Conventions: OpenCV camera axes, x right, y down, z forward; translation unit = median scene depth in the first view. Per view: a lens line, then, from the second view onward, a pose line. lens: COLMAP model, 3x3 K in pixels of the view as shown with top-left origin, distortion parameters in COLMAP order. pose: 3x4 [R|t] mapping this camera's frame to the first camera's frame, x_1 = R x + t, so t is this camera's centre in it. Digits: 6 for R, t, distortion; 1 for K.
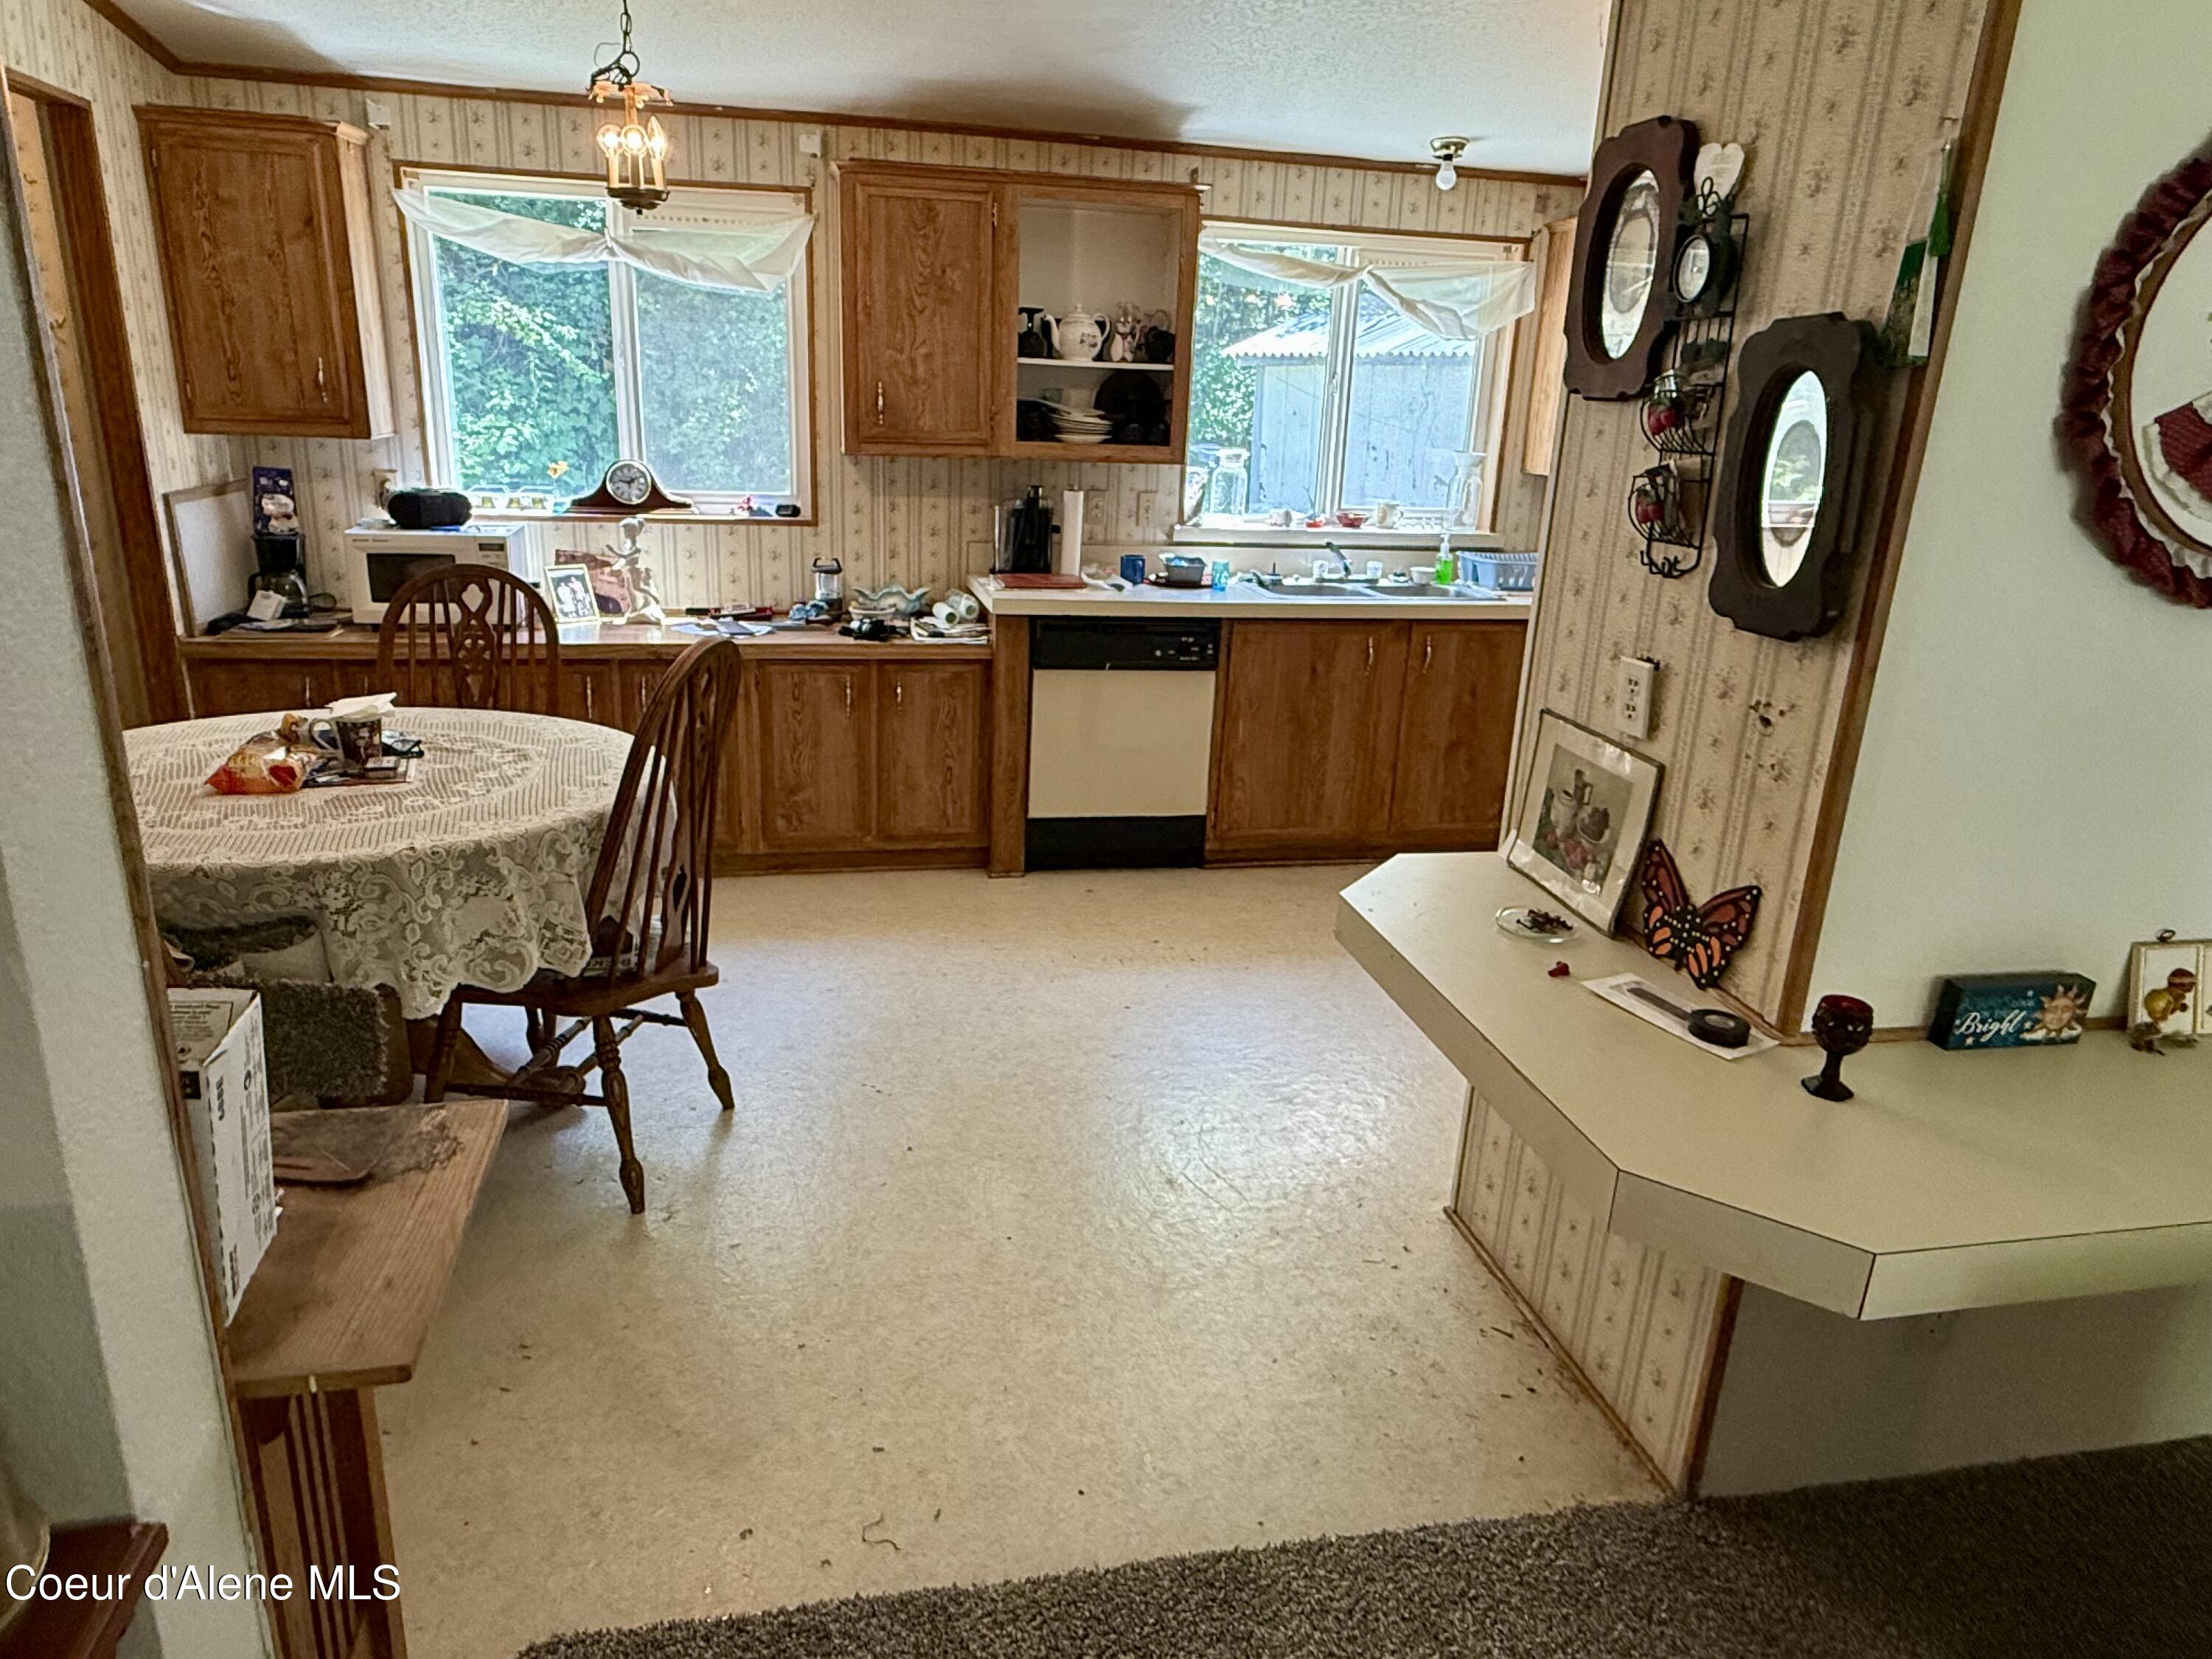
lens RADIAL K [[1404.7, 0, 1096.6], [0, 1404.7, 837.5], [0, 0, 1]] dist [0.000506, 0.000352]
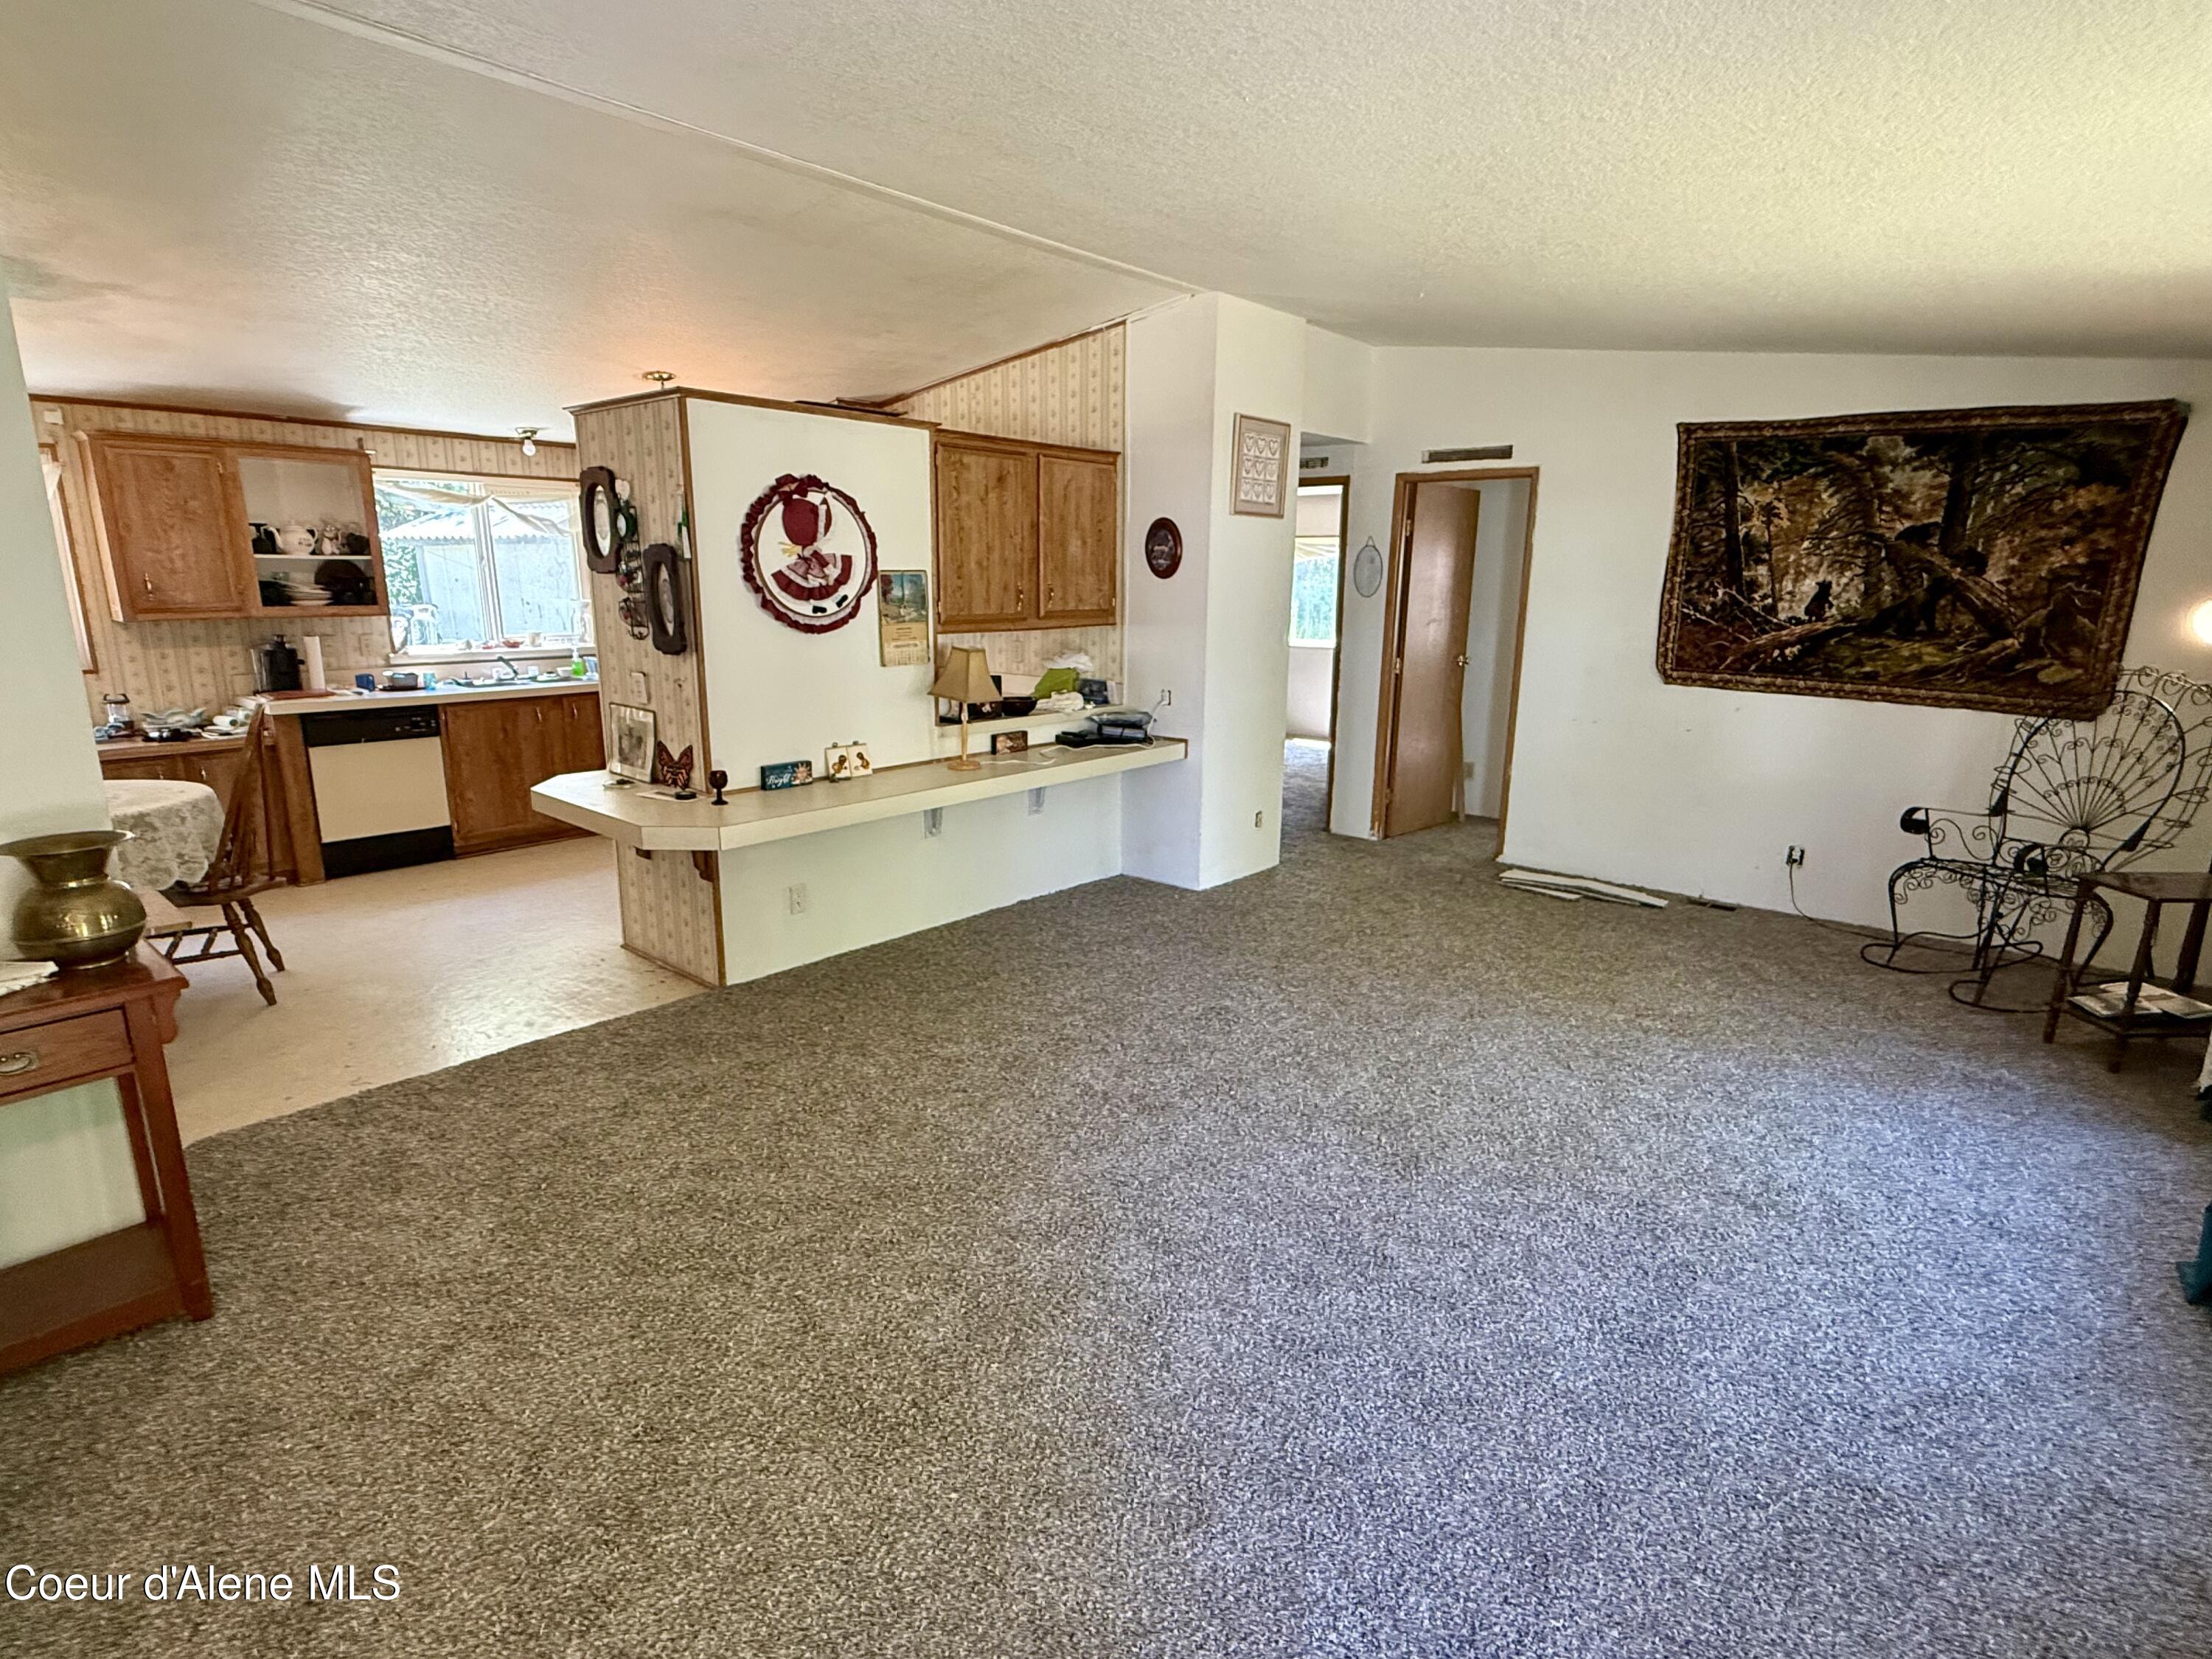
lens RADIAL K [[1121.6, 0, 1100.3], [0, 1121.6, 831.8], [0, 0, 1]] dist [0.000733, 0.000832]
pose [[0.797660, -0.170151, 0.578608, -0.079060], [0.206867, 0.978366, 0.002523, 0.150605], [-0.566519, 0.117682, 0.815602, -0.511149]]
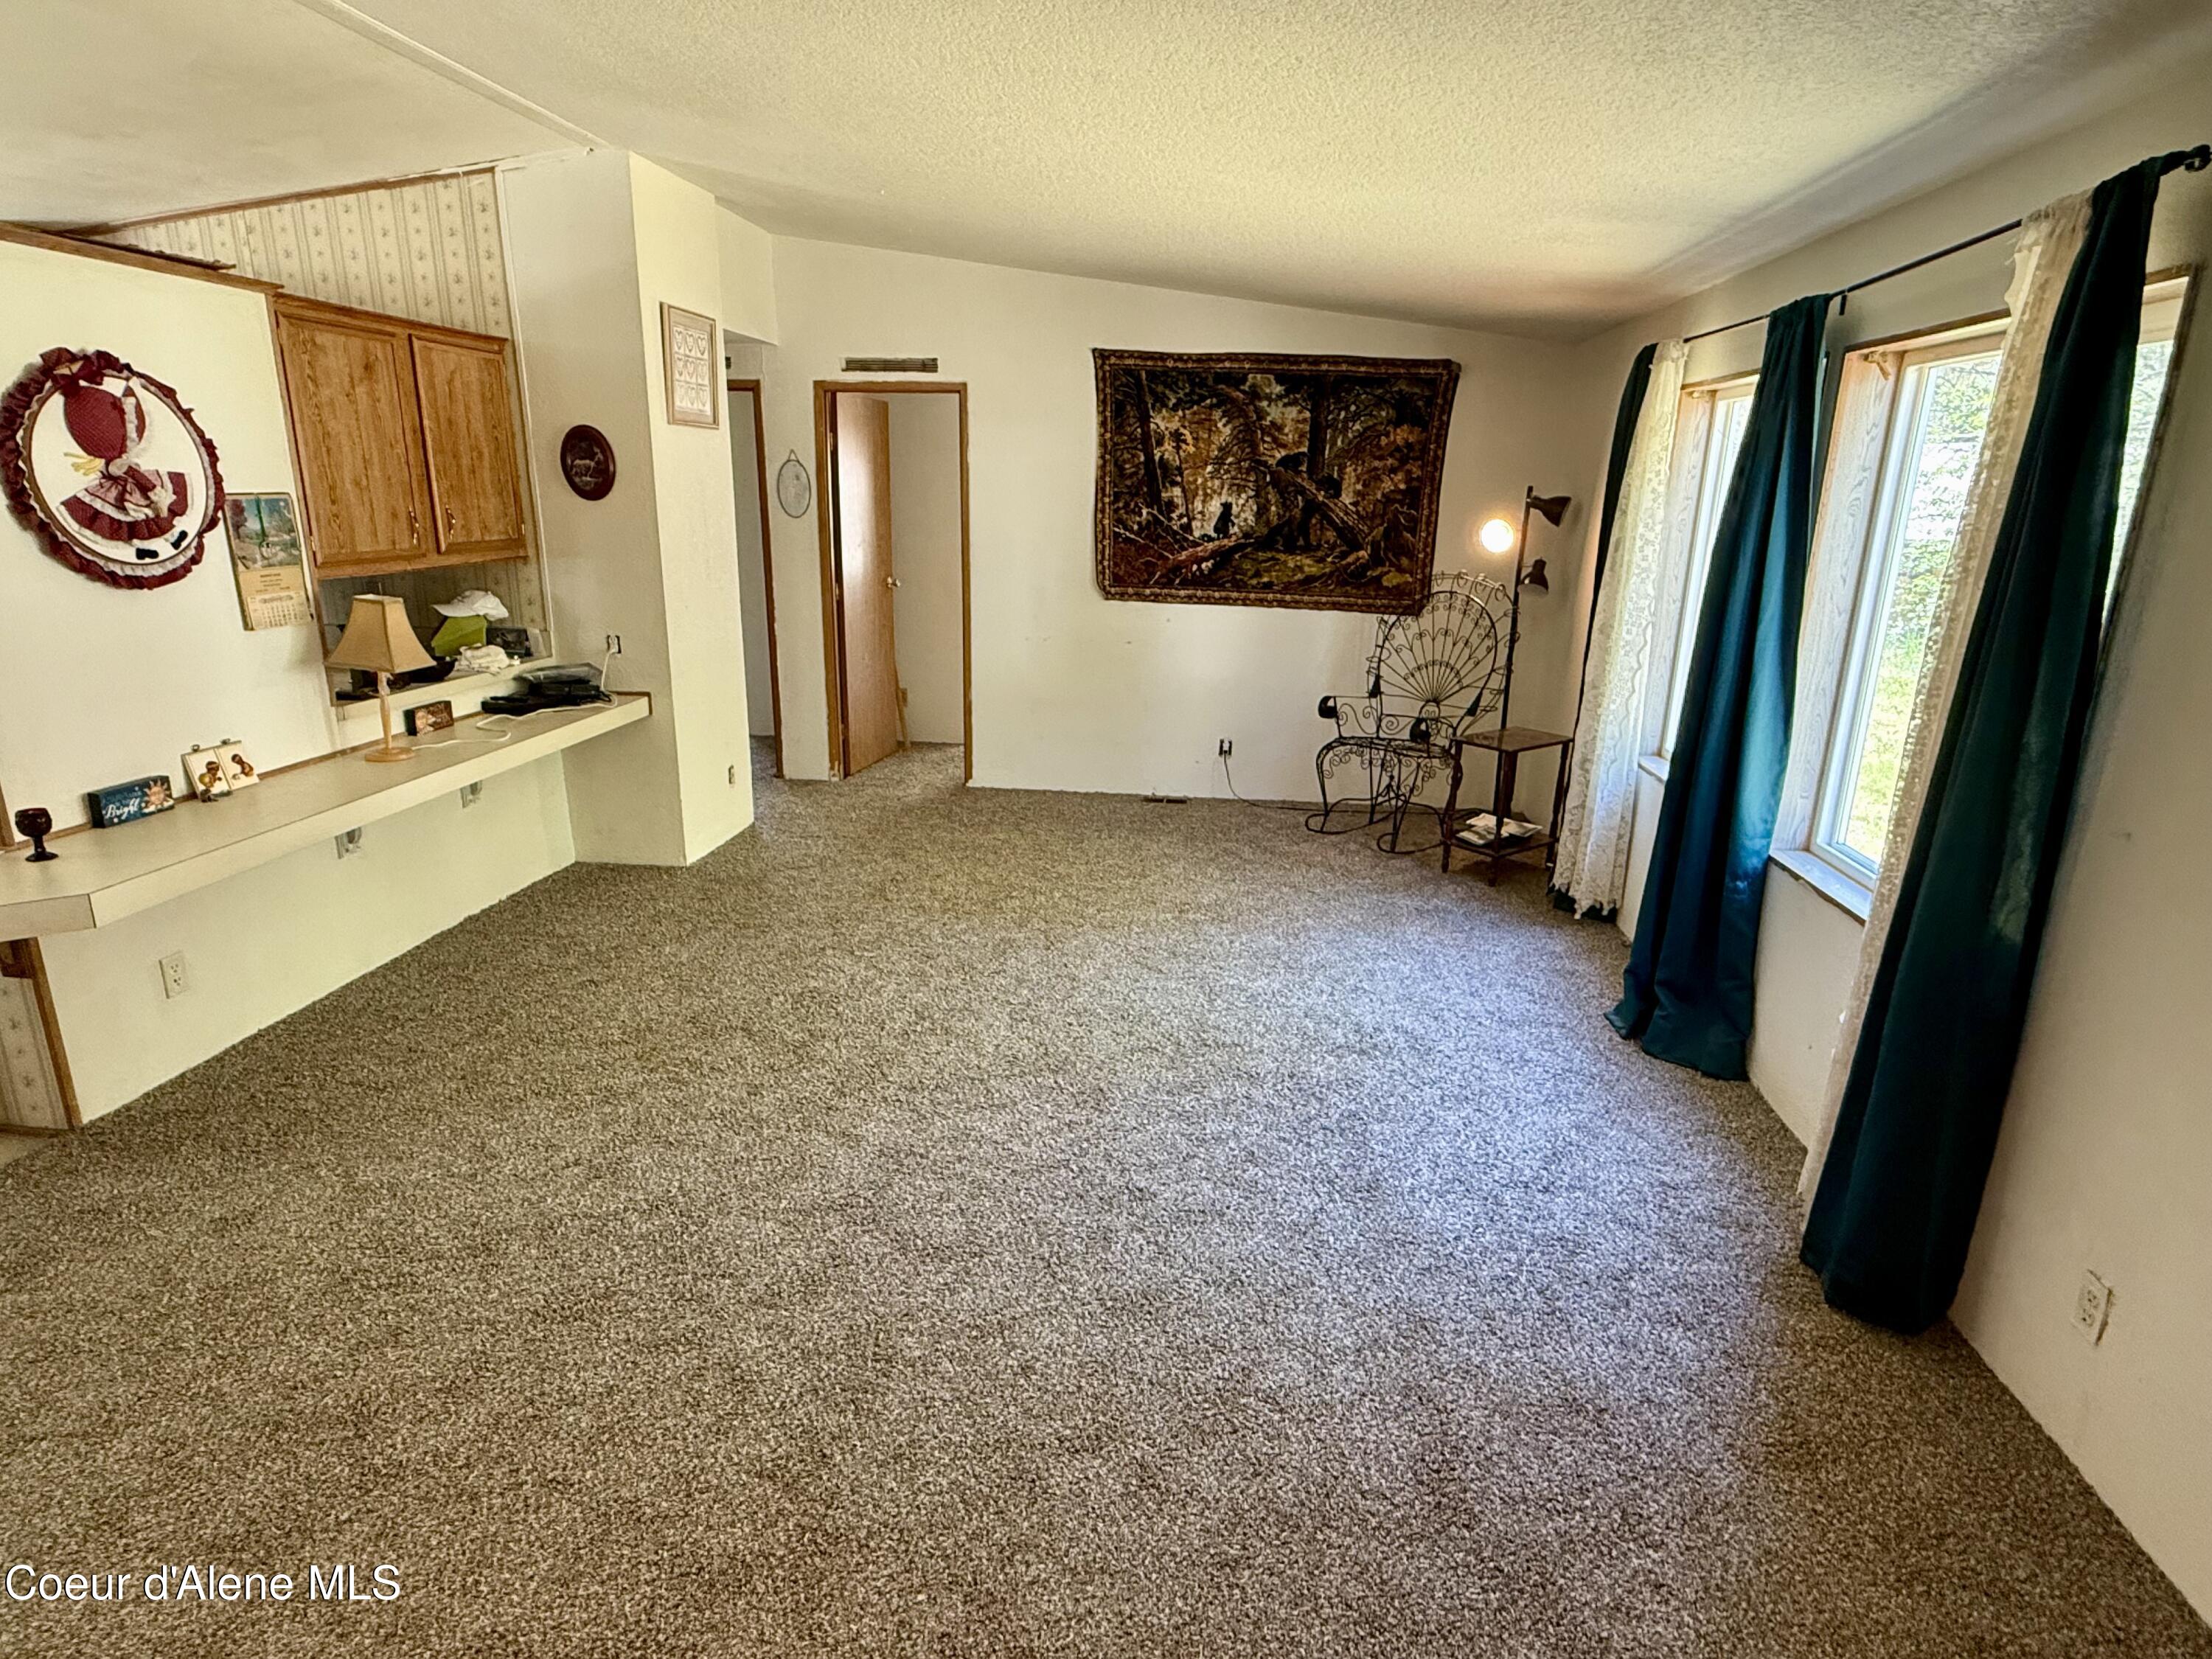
lens RADIAL K [[1203.3, 0, 1099.2], [0, 1203.3, 832.2], [0, 0, 1]] dist [0.001538, 0.001006]
pose [[0.319148, -0.298568, 0.899445, -0.185296], [0.286029, 0.935165, 0.208934, 0.082048], [-0.903511, 0.190586, 0.383855, -0.357271]]
